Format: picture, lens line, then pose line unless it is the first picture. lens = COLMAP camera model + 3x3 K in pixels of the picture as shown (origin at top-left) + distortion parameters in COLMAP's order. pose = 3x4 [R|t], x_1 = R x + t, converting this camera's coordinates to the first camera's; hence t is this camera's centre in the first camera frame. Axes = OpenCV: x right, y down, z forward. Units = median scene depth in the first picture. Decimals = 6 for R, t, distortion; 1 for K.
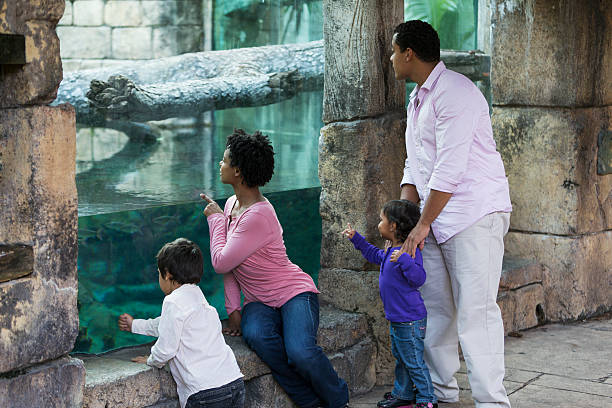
lens RADIAL K [[1153.6, 0, 306.0], [0, 1153.6, 204.0], [0, 0, 1]] dist [-0.037878, 0.013160]
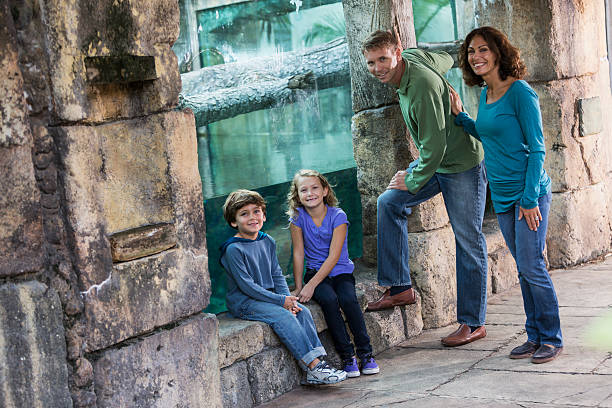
lens RADIAL K [[1128.0, 0, 306.0], [0, 1128.0, 204.0], [0, 0, 1]] dist [-0.044962, -0.197093]
pose [[0.994158, -0.101519, 0.036667, -0.086517], [0.101671, 0.994815, -0.002305, 0.020617], [-0.036243, 0.006019, 0.999325, -0.143483]]
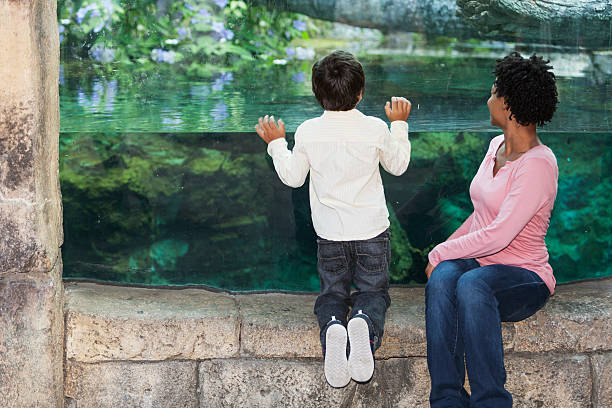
lens RADIAL K [[1203.4, 0, 306.0], [0, 1203.4, 204.0], [0, 0, 1]] dist [-0.082258, -0.200904]
pose [[0.722068, 0.128885, -0.679710, 0.385516], [-0.091883, 0.991656, 0.090427, -0.018697], [0.685693, -0.002841, 0.727885, 0.306321]]
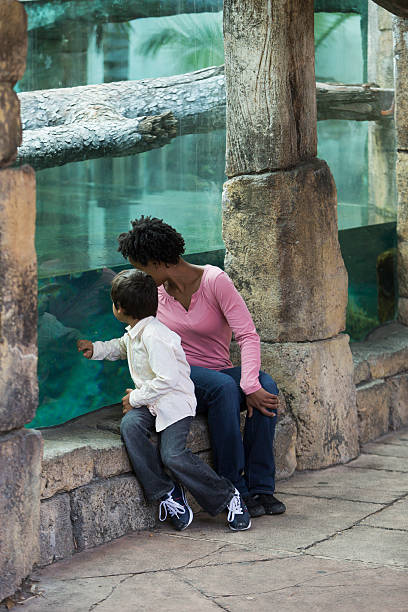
lens RADIAL K [[1652.2, 0, 204.0], [0, 1652.2, 306.0], [0, 0, 1]] dist [-0.141014, -0.445461]
pose [[0.995918, -0.024679, 0.086823, -0.116889], [0.023381, 0.999600, 0.015933, 0.008264], [-0.087181, -0.013838, 0.996096, -0.260788]]
